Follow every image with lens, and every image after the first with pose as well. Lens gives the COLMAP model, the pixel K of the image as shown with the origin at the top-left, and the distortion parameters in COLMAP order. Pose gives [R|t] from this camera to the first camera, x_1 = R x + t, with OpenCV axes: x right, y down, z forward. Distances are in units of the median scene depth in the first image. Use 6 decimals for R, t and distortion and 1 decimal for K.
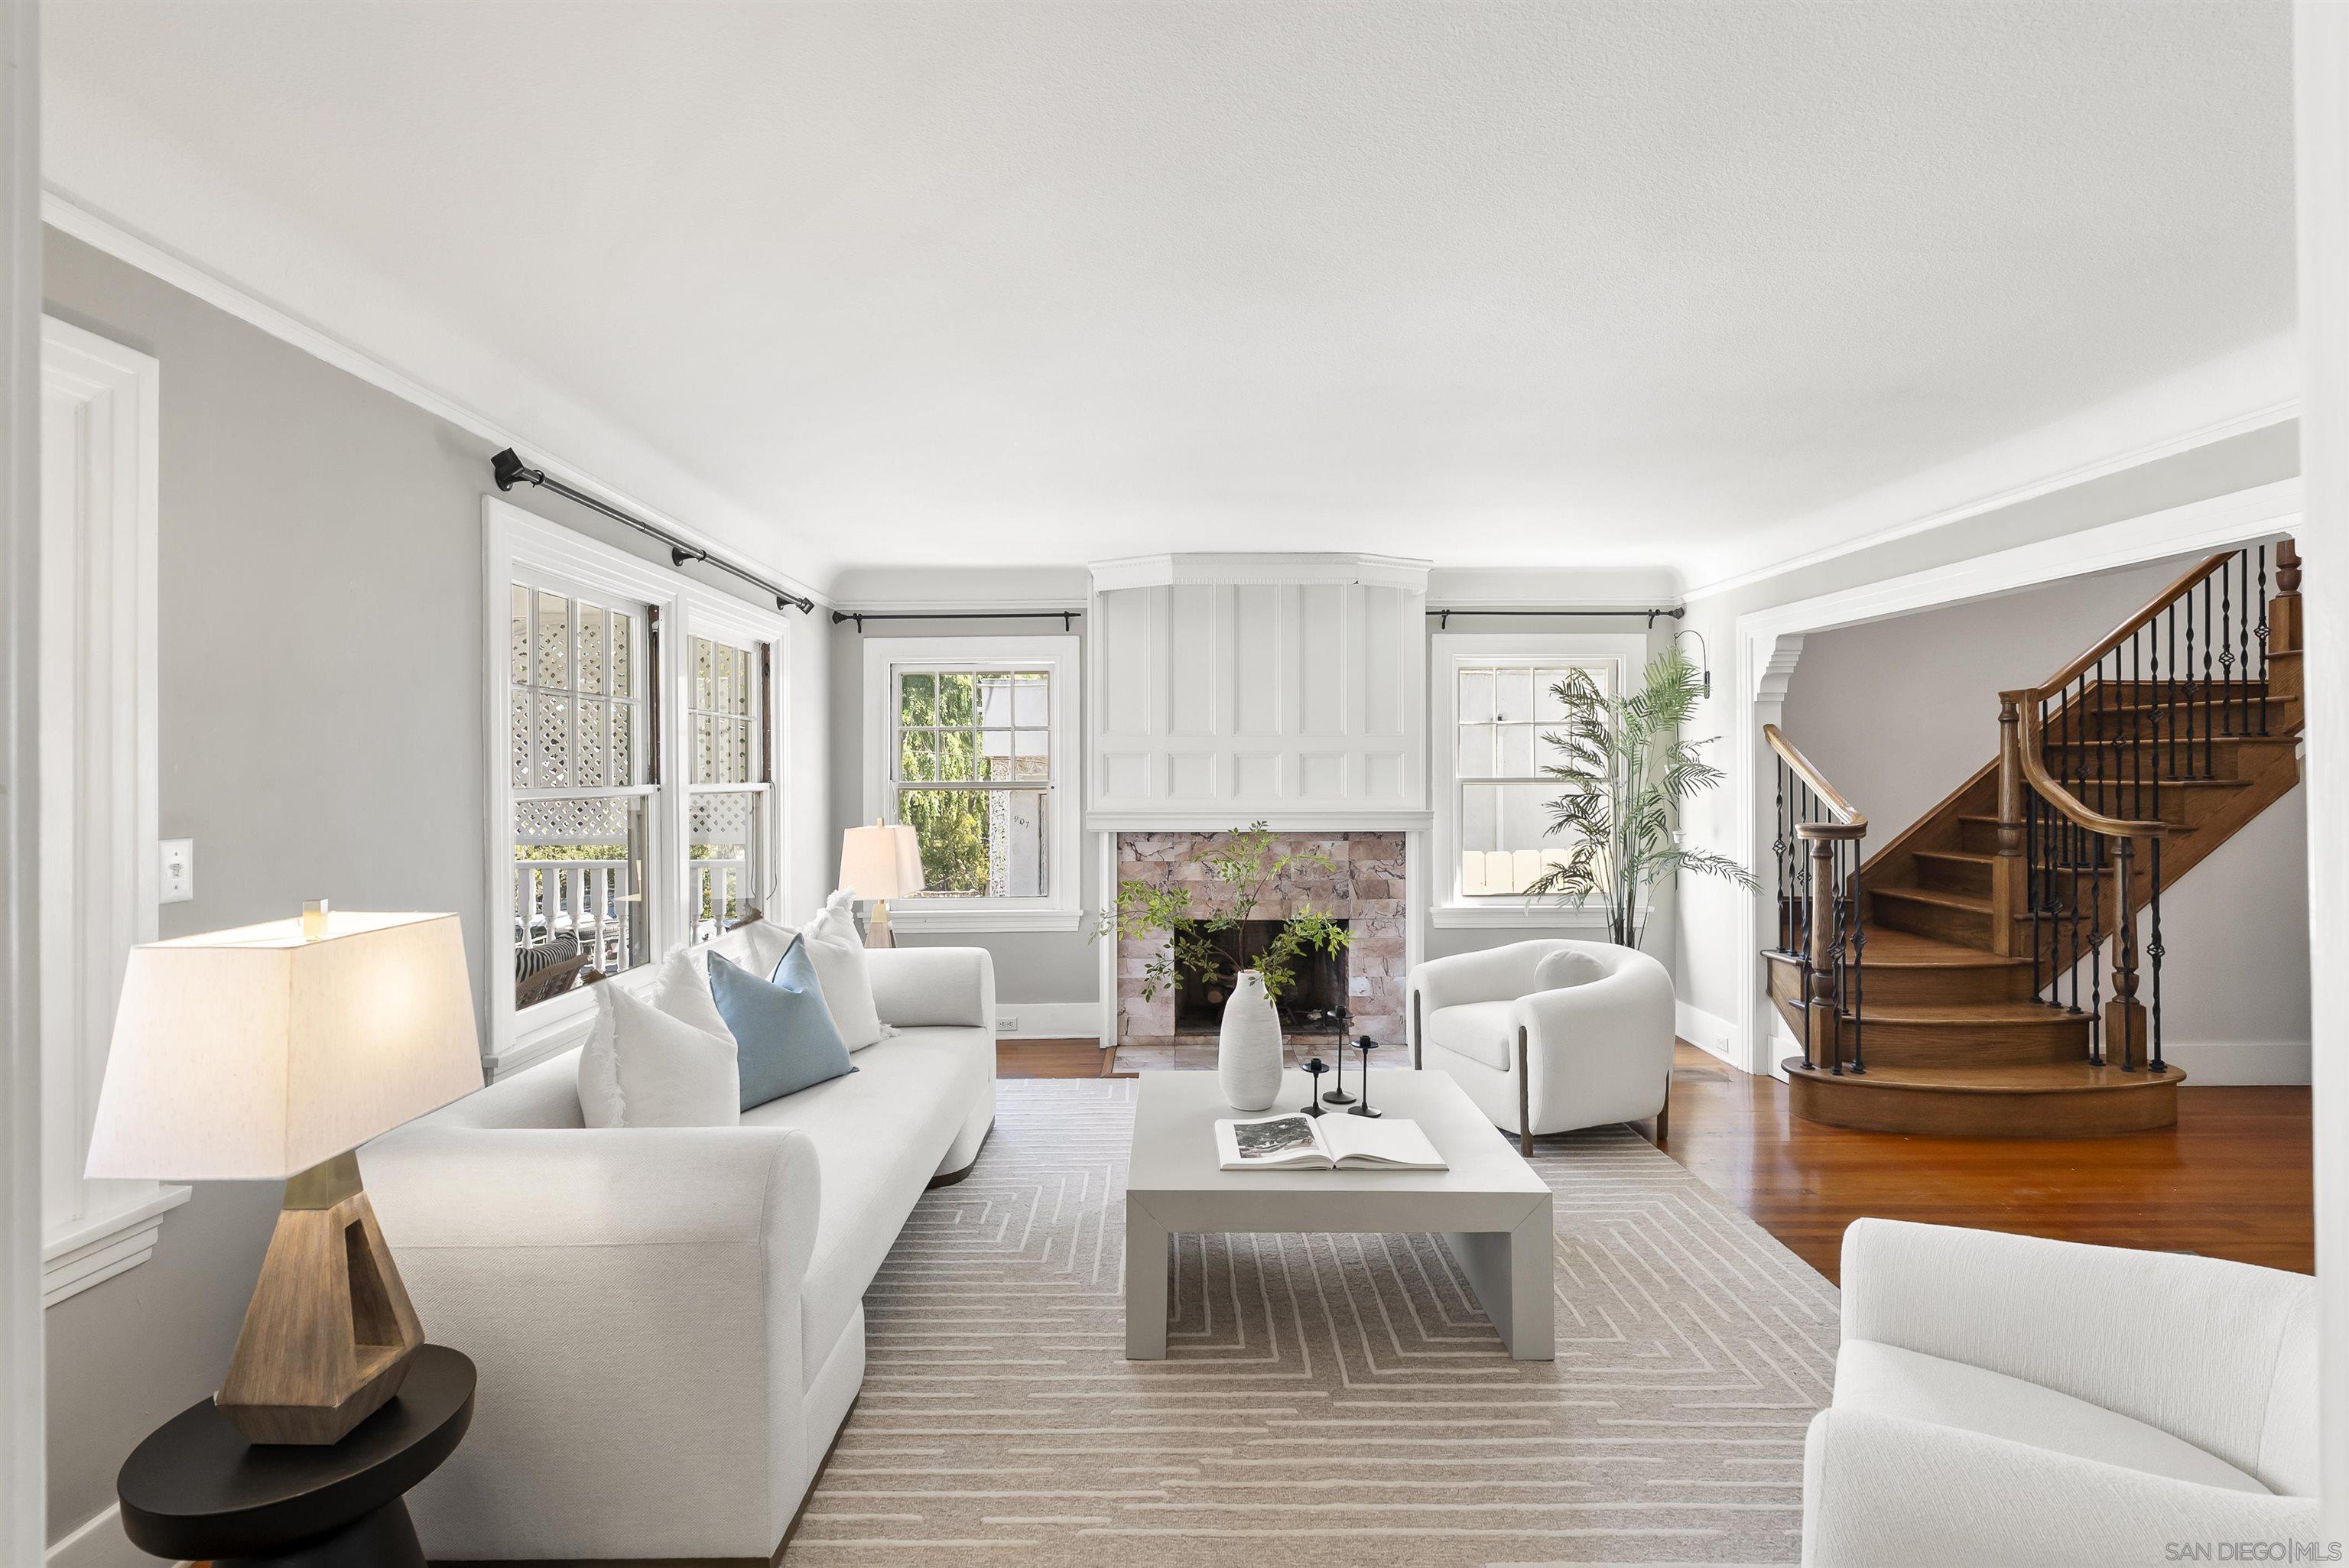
lens RADIAL K [[1062.5, 0, 1169.5], [0, 1062.5, 759.7], [0, 0, 1]] dist [-0.002056, 0.000544]
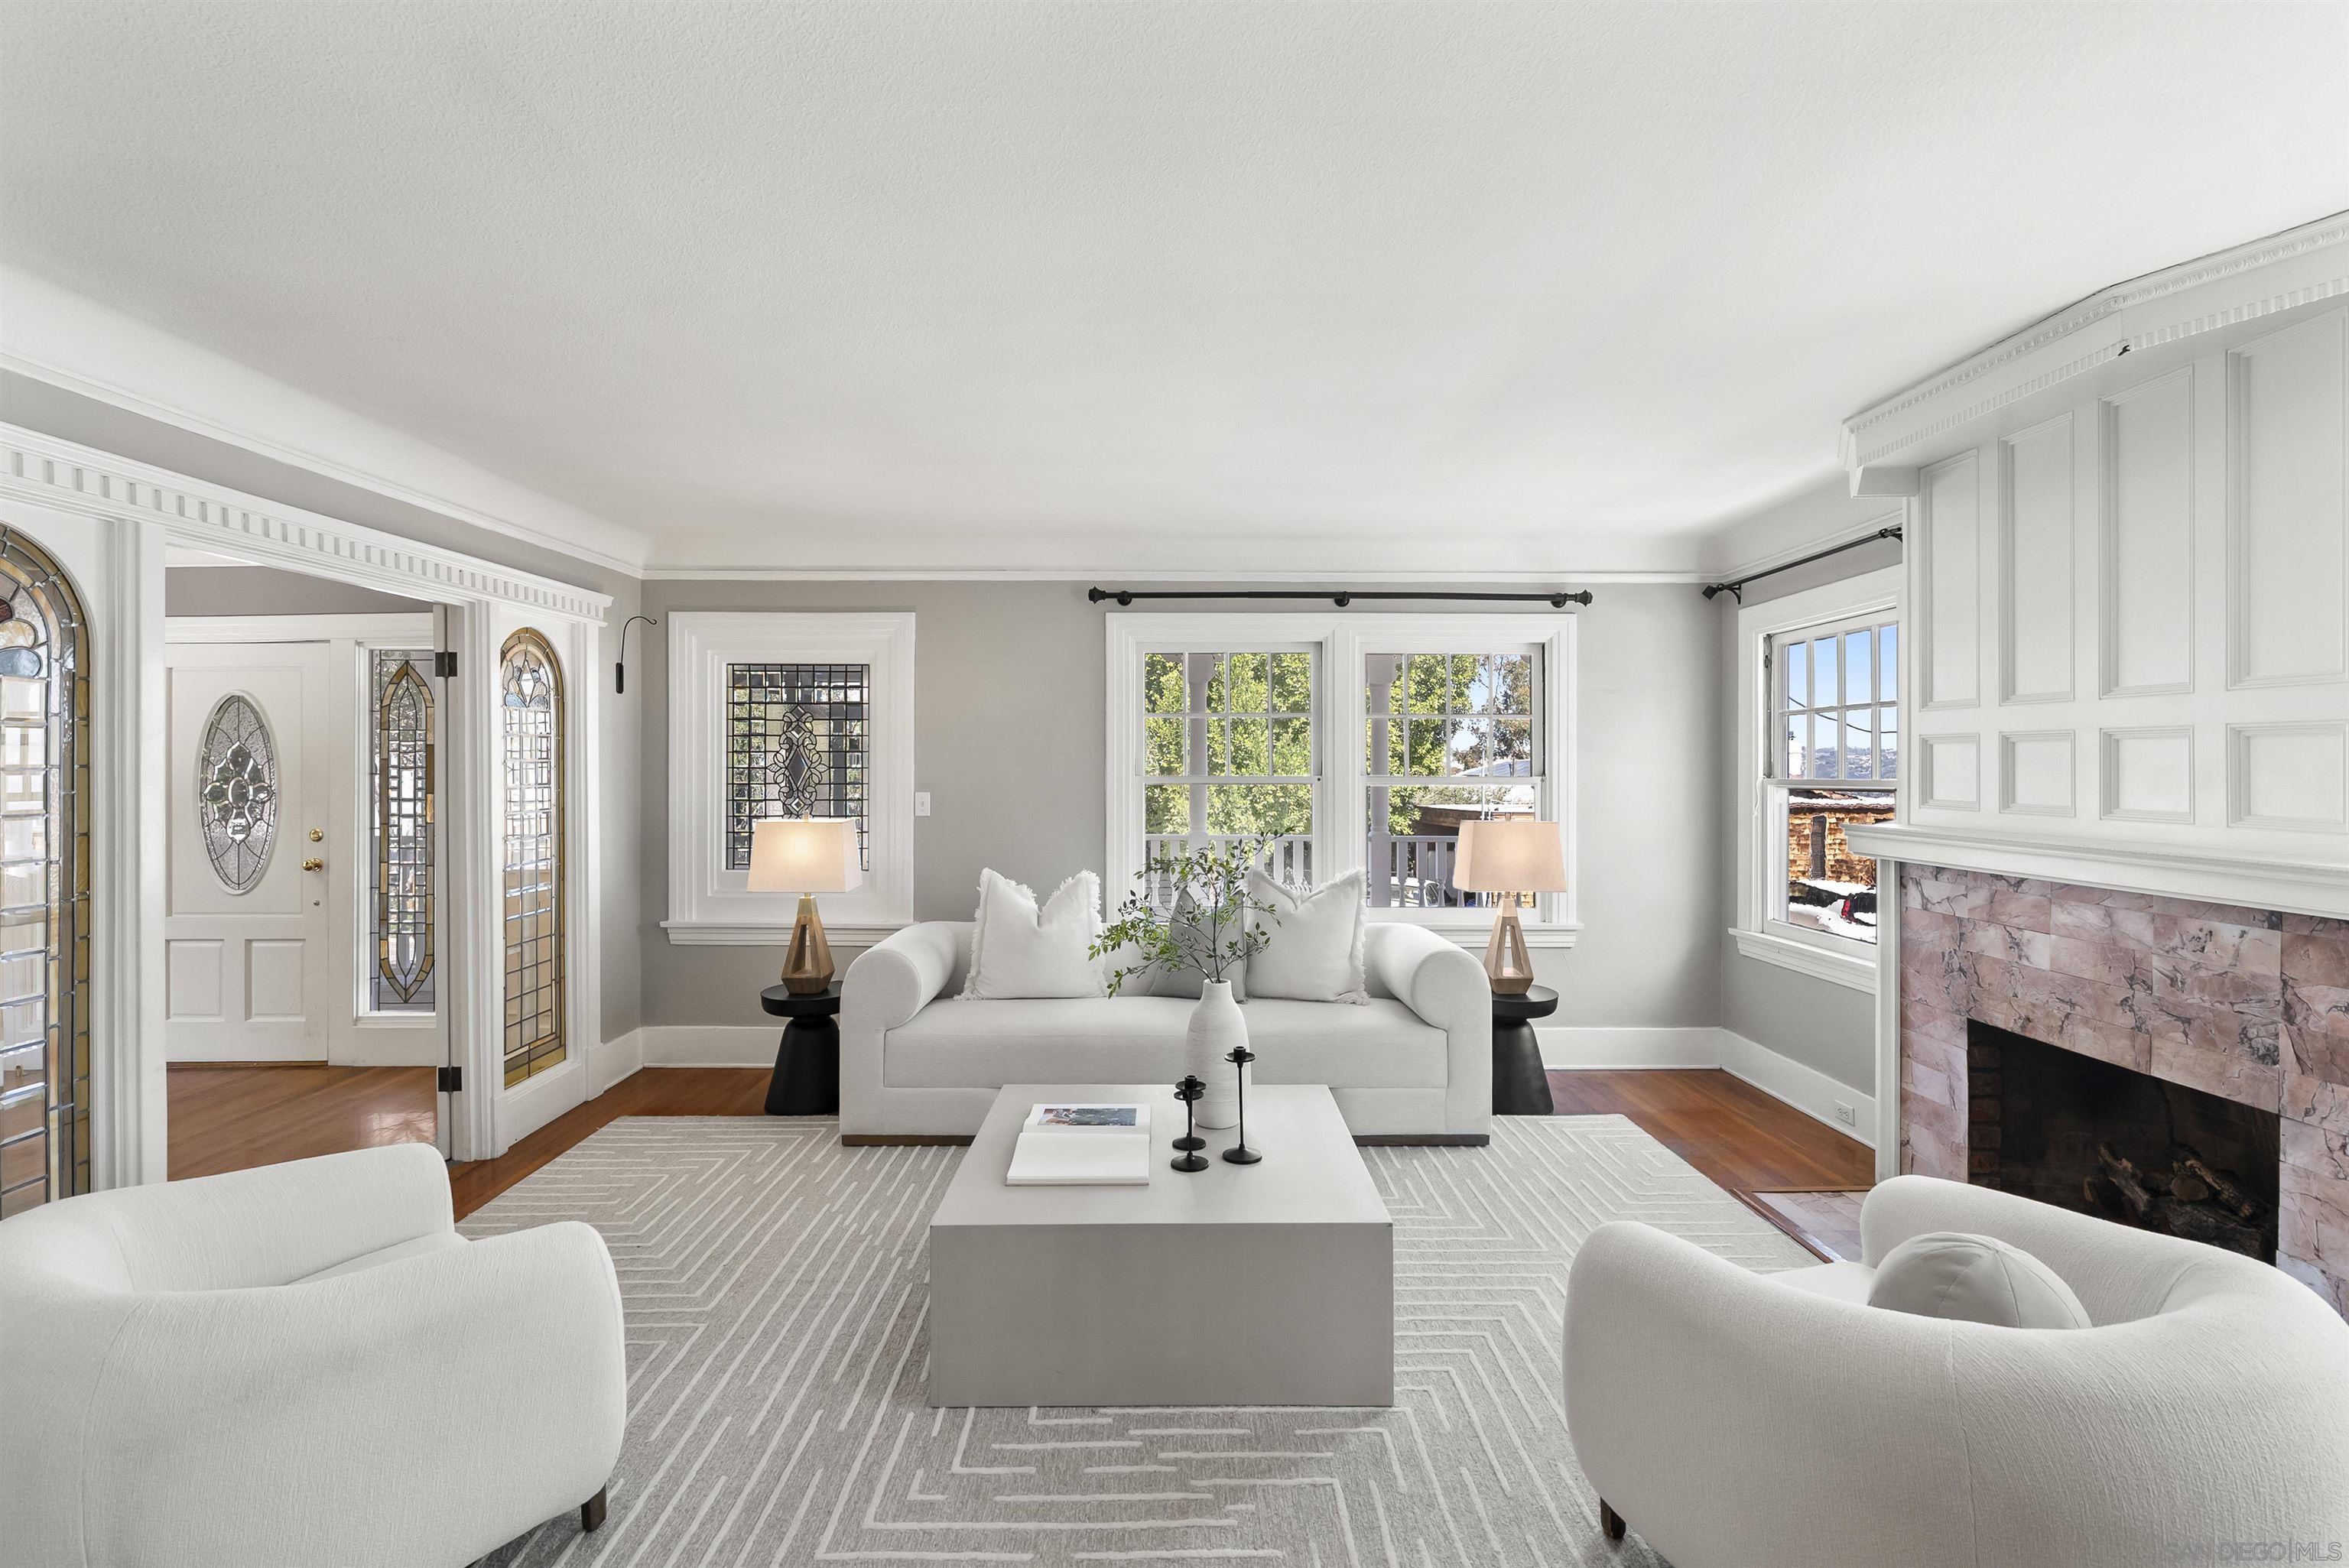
lens RADIAL K [[1062.5, 0, 1168.6], [0, 1062.5, 765.0], [0, 0, 1]] dist [-0.002056, 0.000544]
pose [[0.005292, 0.001685, -0.999985, 0.603010], [0.011898, 0.999928, 0.001748, 0.003993], [0.999915, -0.011907, 0.005271, 0.566961]]
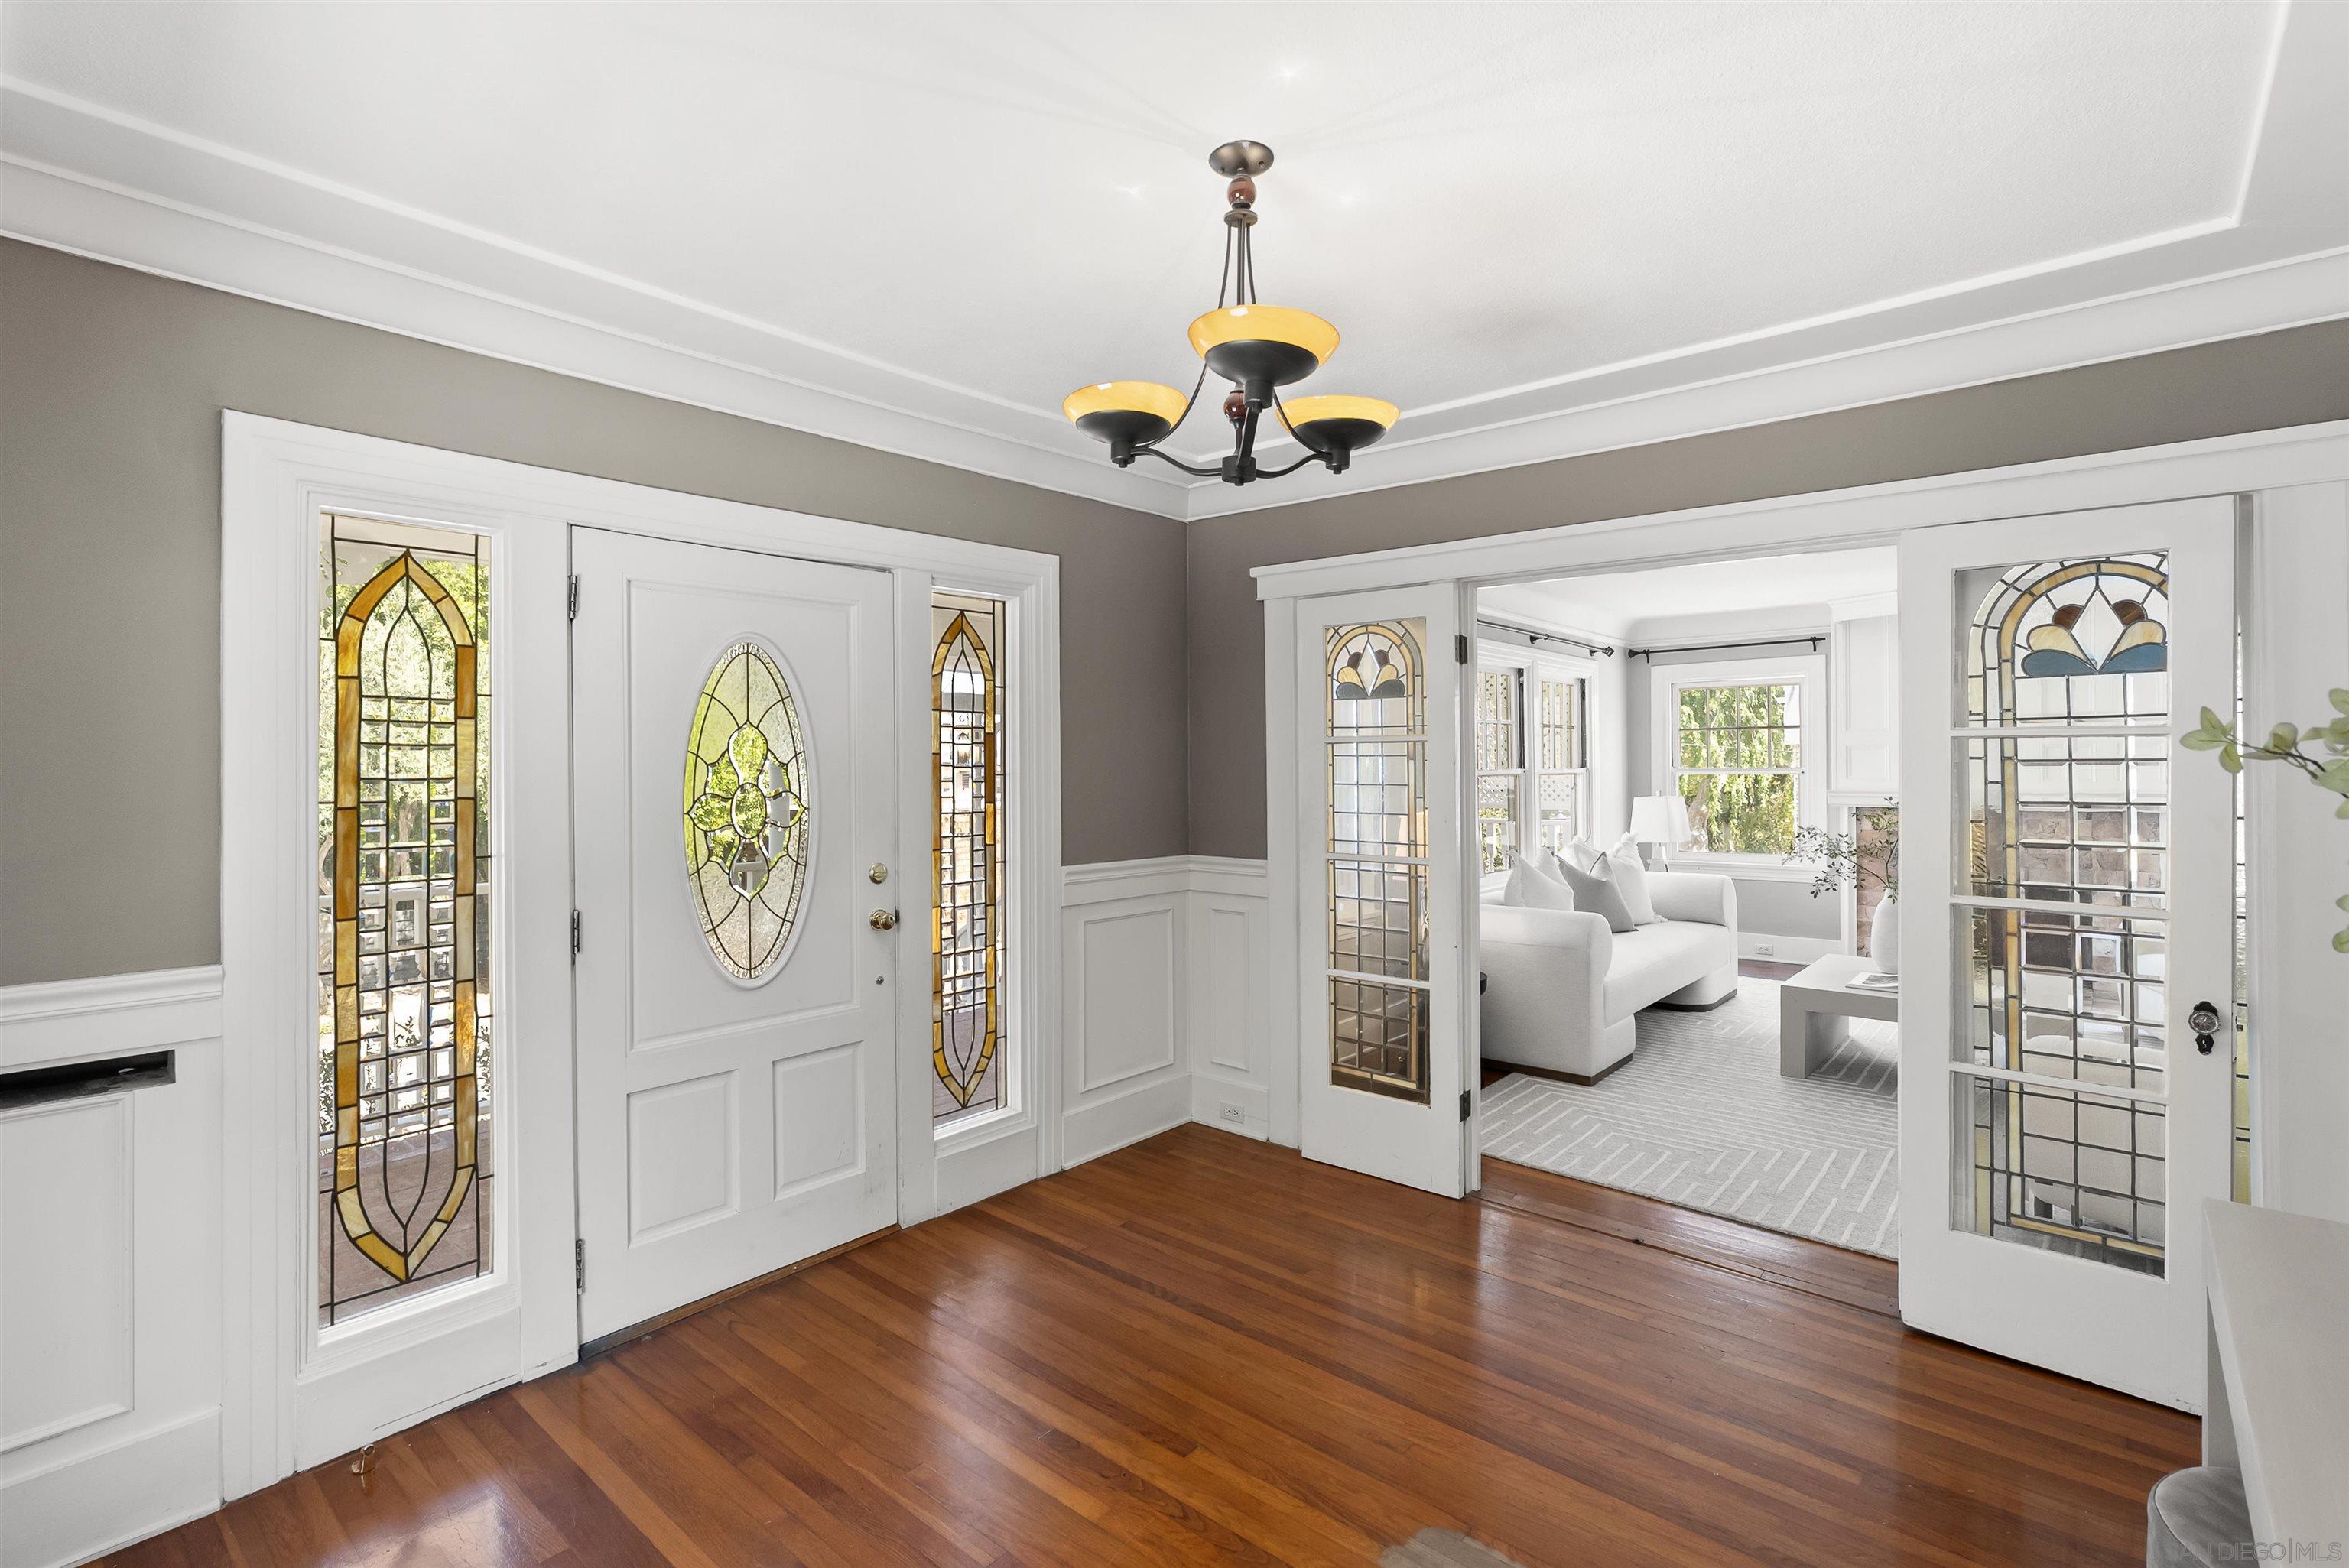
lens RADIAL K [[1062.5, 0, 1191.5], [0, 1062.5, 764.0], [0, 0, 1]] dist [-0.002056, 0.000544]
pose [[0.756439, -0.003487, -0.654055, 0.186981], [0.012643, 0.999877, 0.009291, -0.005865], [0.653942, -0.015297, 0.756390, -0.508126]]
